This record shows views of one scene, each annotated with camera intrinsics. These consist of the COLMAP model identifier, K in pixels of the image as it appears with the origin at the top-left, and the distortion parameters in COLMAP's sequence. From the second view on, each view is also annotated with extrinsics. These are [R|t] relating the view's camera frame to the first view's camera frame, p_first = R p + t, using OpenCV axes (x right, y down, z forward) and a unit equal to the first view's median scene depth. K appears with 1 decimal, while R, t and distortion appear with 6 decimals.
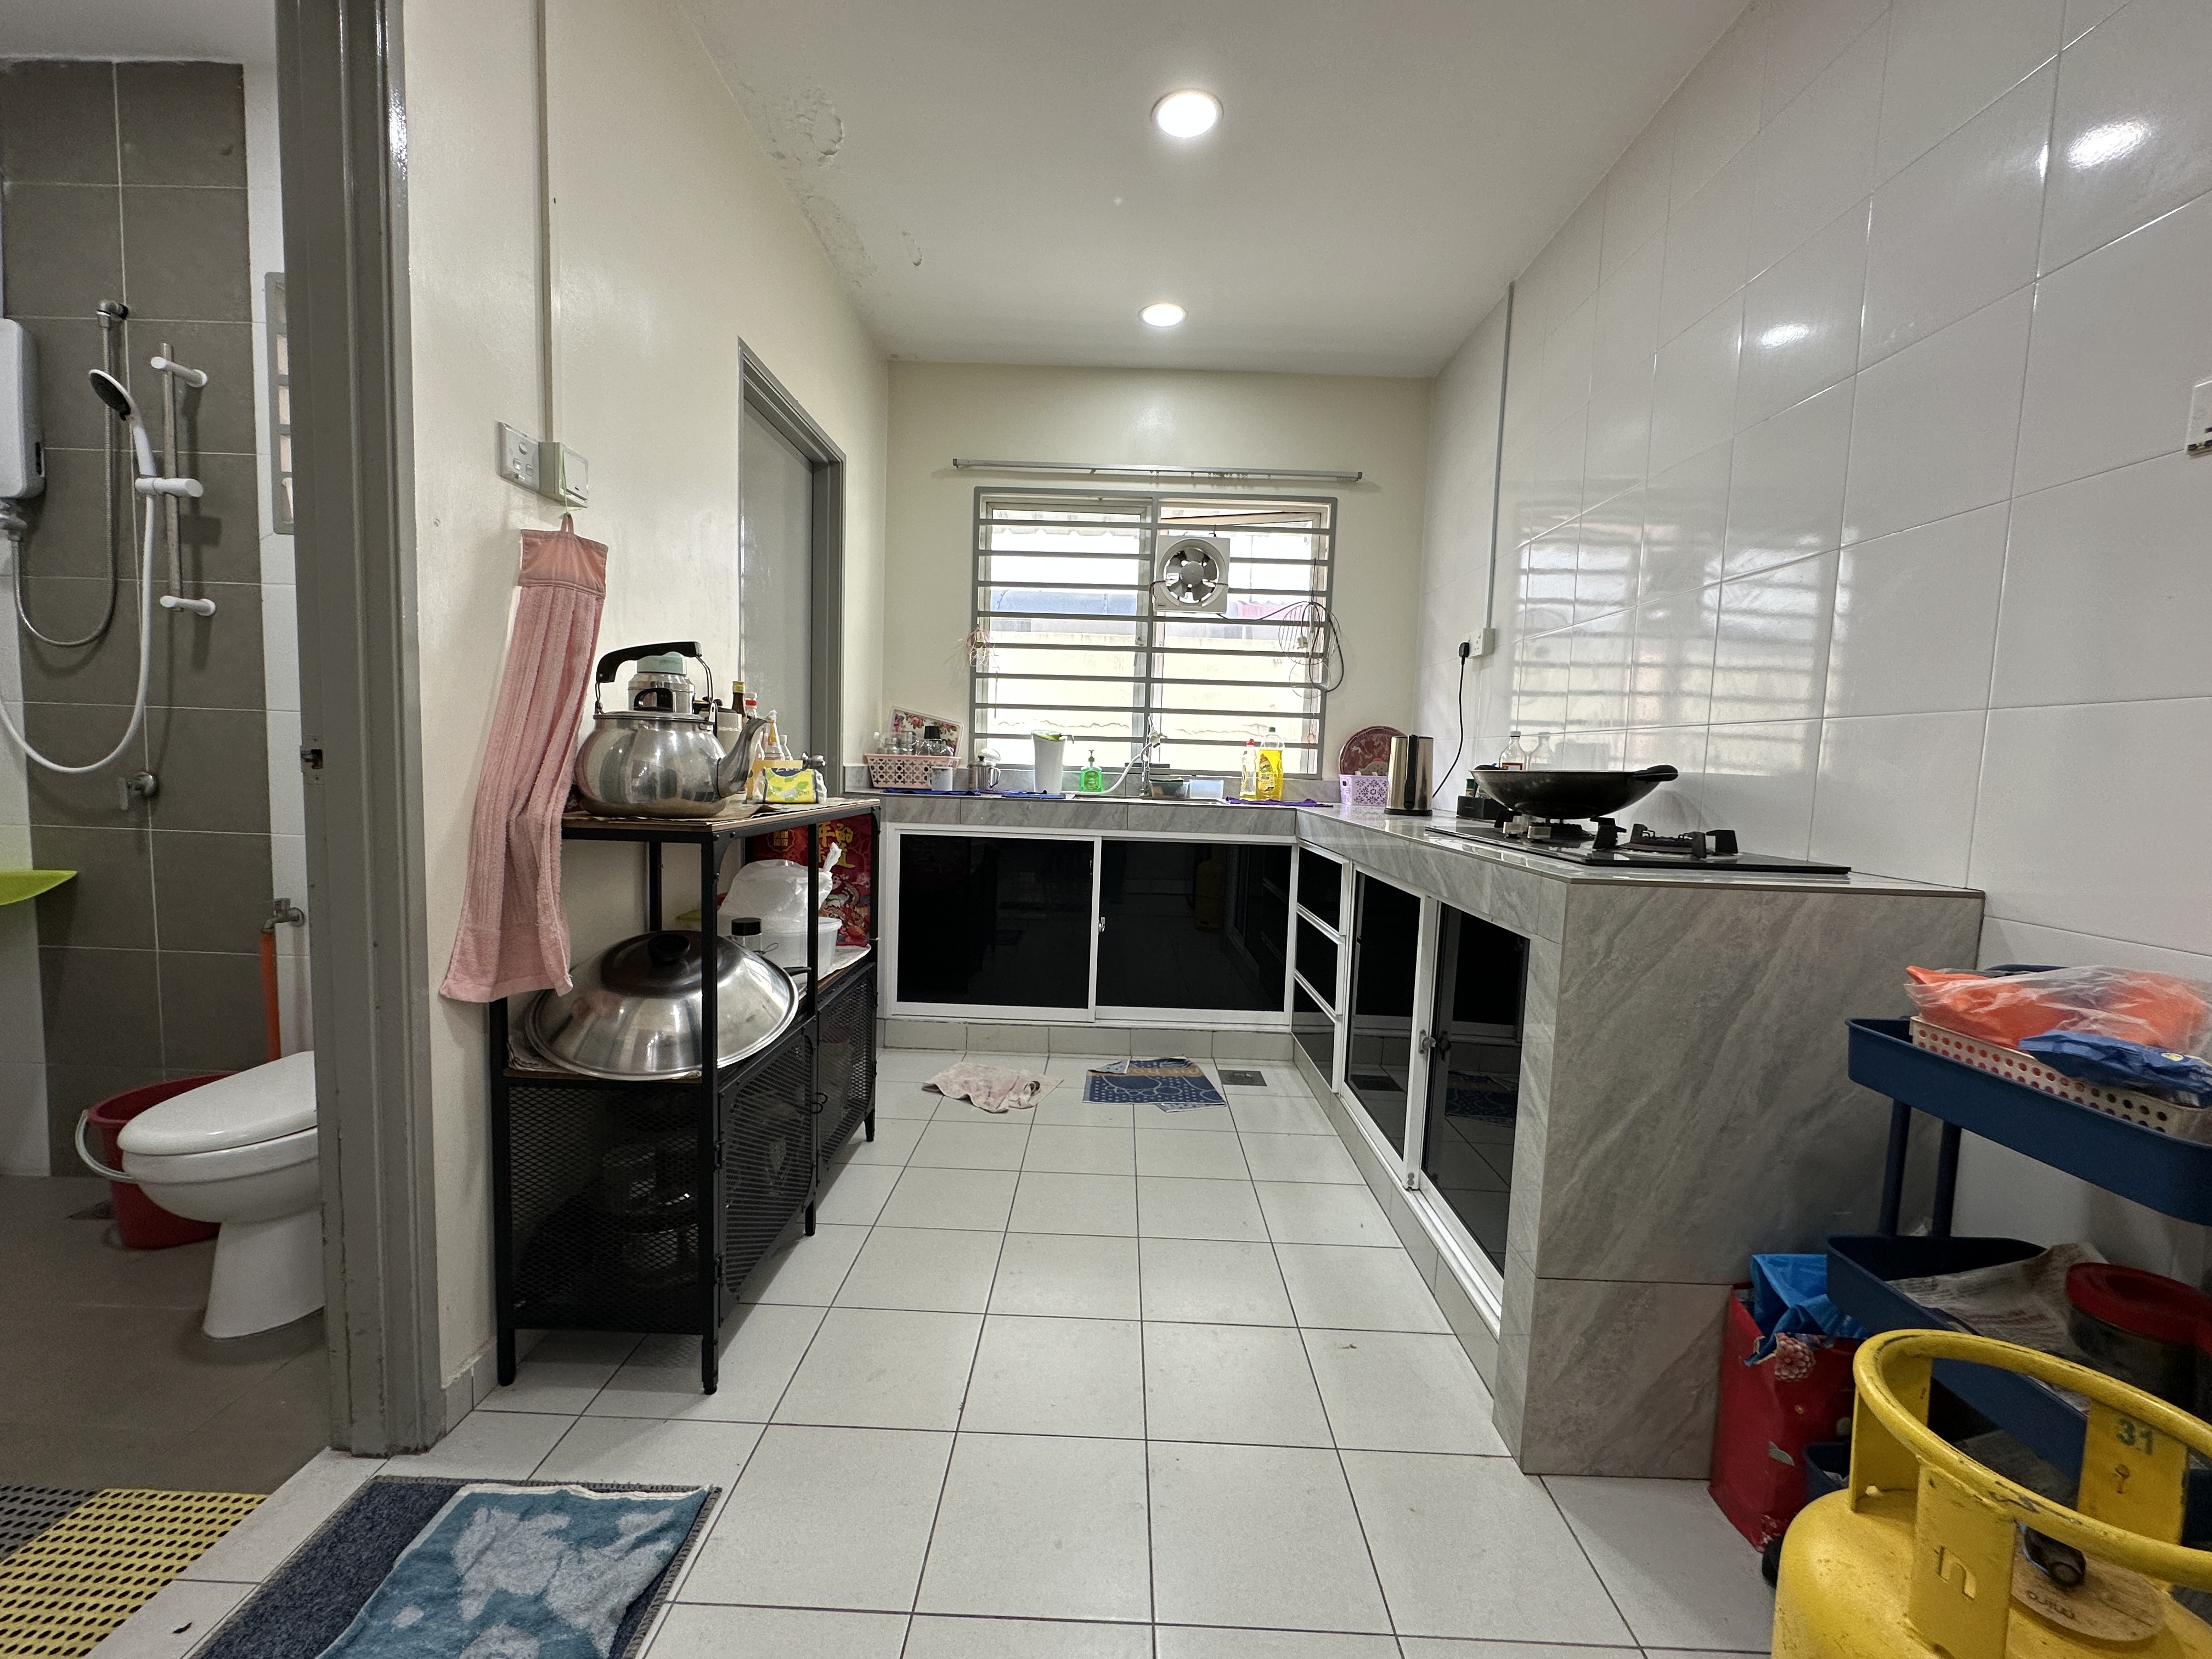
lens RADIAL K [[889.9, 0, 1105.0], [0, 889.9, 831.4], [0, 0, 1]] dist [-0.000948, 0.000024]
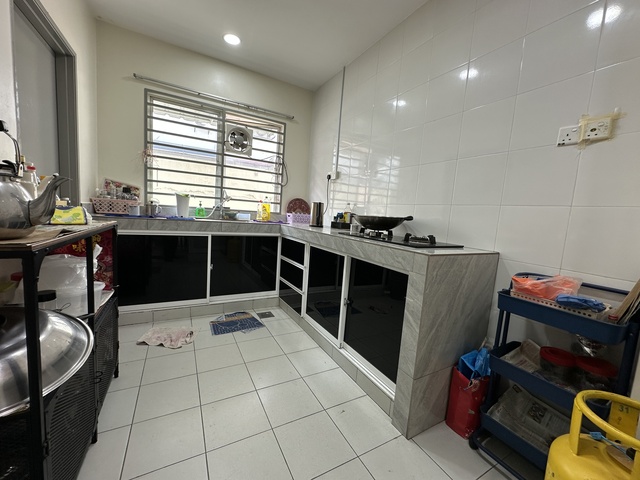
lens RADIAL K [[257.5, 0, 322.0], [0, 257.5, 240.6], [0, 0, 1]] dist [-0.000948, 0.000024]
pose [[0.866351, -0.024643, 0.498828, -0.113428], [-0.002169, 0.998587, 0.053100, -0.019291], [-0.499432, -0.047085, 0.865073, 0.184141]]
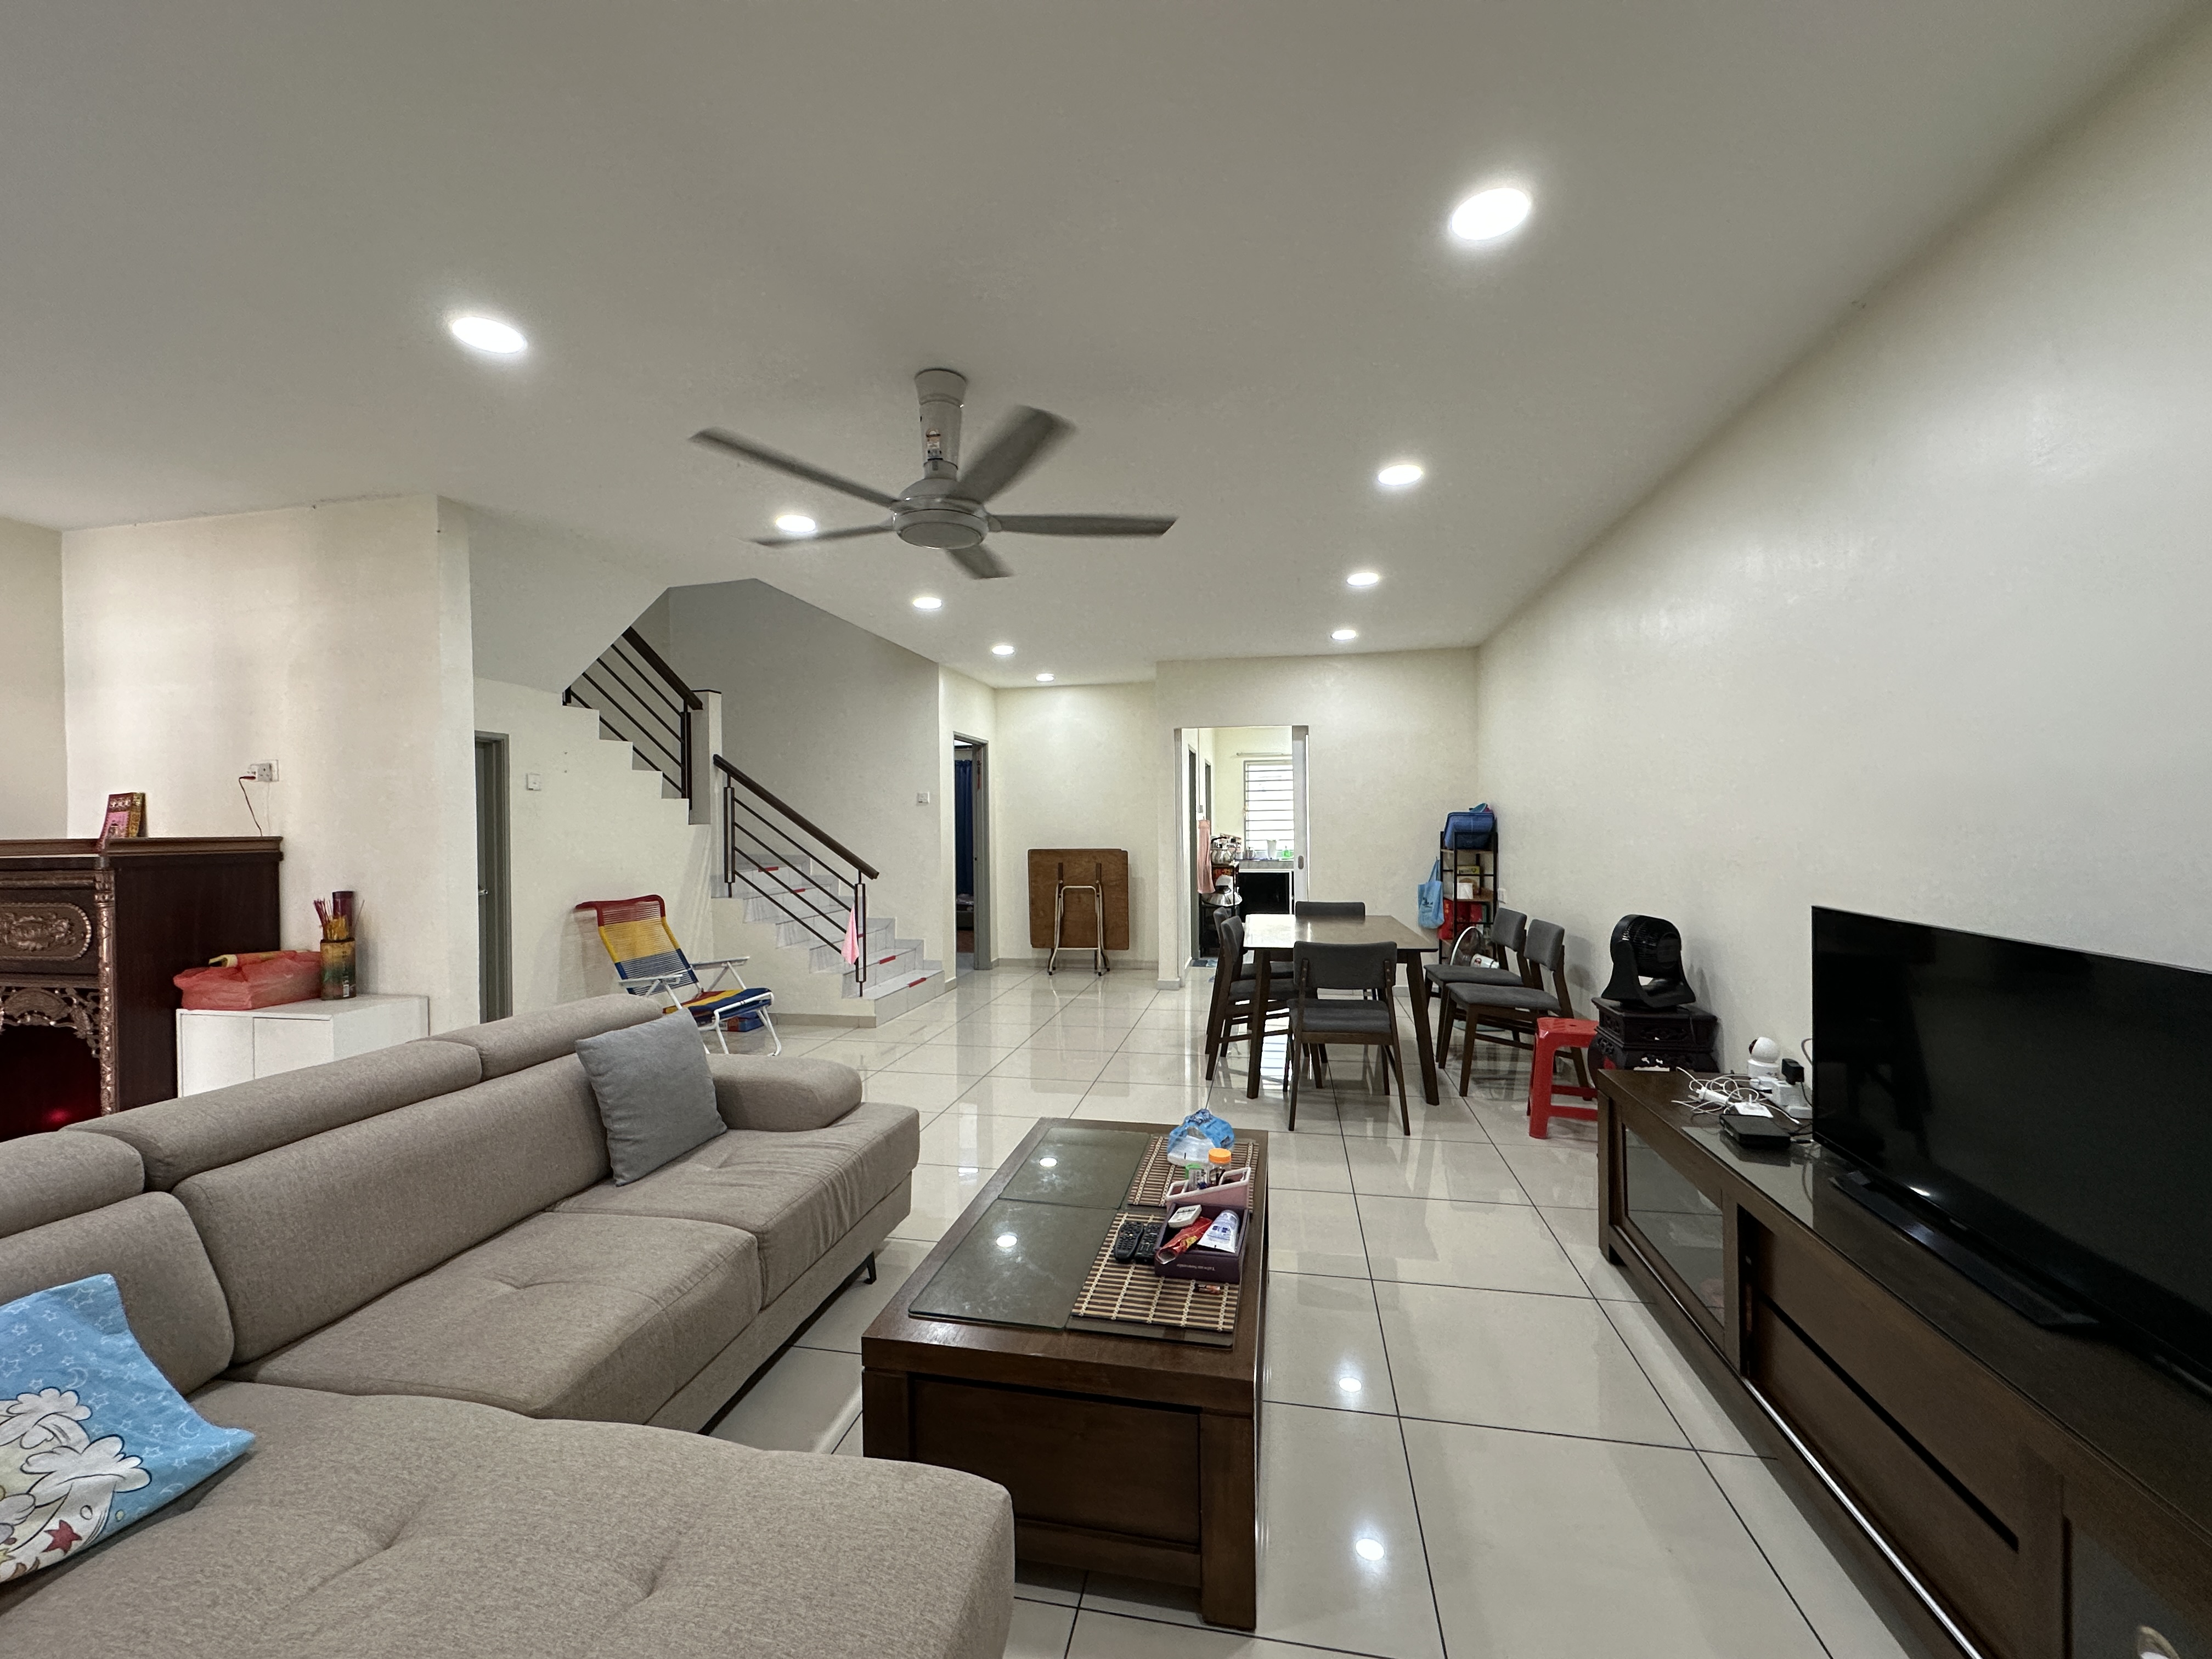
lens RADIAL K [[889.9, 0, 1105.3], [0, 889.9, 829.5], [0, 0, 1]] dist [-0.000948, 0.000024]
pose [[0.983058, -0.041197, -0.178607, -0.098842], [0.027980, 0.996723, -0.075899, 0.093900], [0.181149, 0.069615, 0.980989, -2.706987]]
